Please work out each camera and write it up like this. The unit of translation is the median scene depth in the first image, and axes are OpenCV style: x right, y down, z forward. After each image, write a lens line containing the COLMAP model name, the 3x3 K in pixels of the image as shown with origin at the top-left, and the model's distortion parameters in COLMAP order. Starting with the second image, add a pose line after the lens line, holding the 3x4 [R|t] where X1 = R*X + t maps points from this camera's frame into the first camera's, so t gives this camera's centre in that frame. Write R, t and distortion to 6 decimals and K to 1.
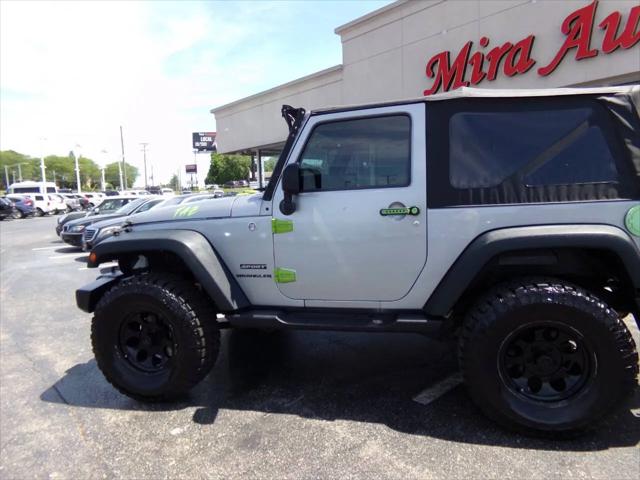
lens RADIAL K [[450.8, 0, 324.3], [0, 450.8, 240.5], [0, 0, 1]] dist [-0.023107, 0.036377]
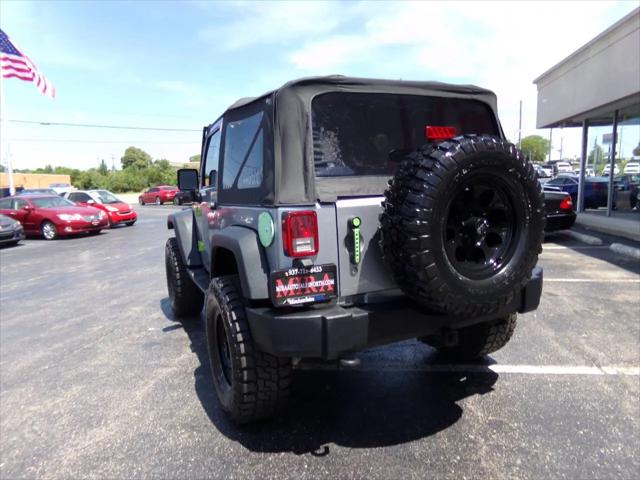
lens RADIAL K [[450.8, 0, 324.3], [0, 450.8, 240.5], [0, 0, 1]] dist [-0.023107, 0.036377]
pose [[0.626911, 0.111619, -0.771054, 1.230900], [-0.066042, 0.993735, 0.090158, -0.092856], [0.776287, -0.005599, 0.630355, 0.405164]]
